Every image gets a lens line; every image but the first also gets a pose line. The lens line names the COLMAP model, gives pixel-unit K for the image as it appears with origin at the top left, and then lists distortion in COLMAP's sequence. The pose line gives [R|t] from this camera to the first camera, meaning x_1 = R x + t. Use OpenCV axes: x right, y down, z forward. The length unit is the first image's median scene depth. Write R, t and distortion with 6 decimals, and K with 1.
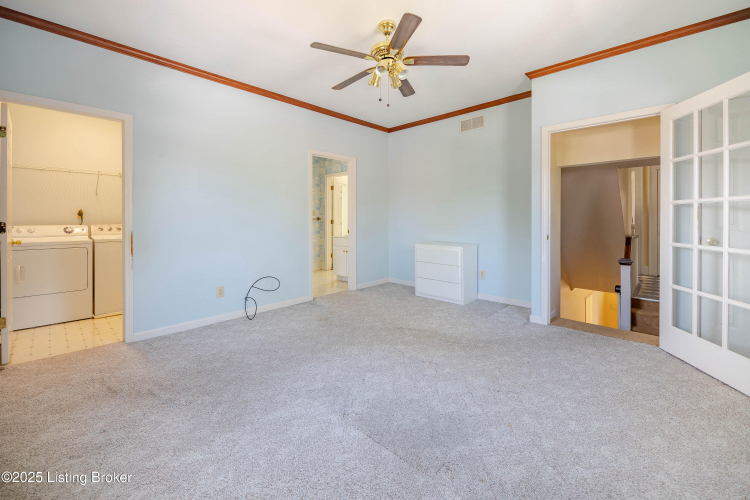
lens RADIAL K [[302.0, 0, 369.4], [0, 302.0, 219.5], [0, 0, 1]] dist [-0.003160, -0.000047]
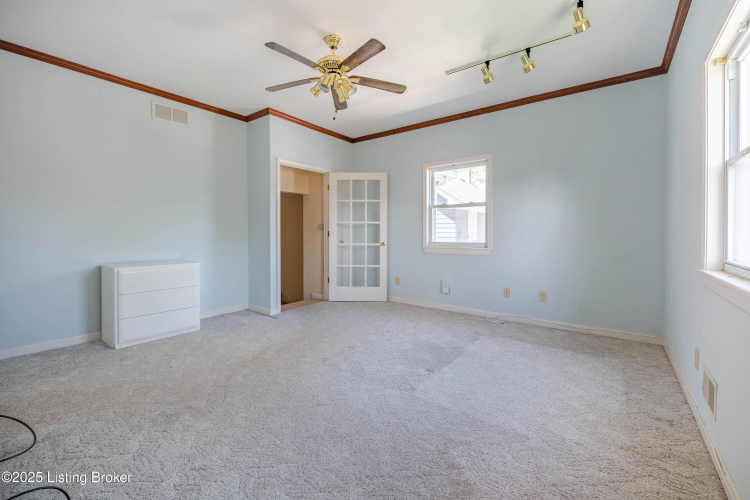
lens RADIAL K [[302.0, 0, 375.8], [0, 302.0, 234.9], [0, 0, 1]] dist [-0.003160, -0.000047]
pose [[-0.084915, -0.007880, 0.996357, -1.075354], [-0.003416, 0.999965, 0.007617, 0.008858], [-0.996382, -0.002757, -0.084939, 1.039824]]
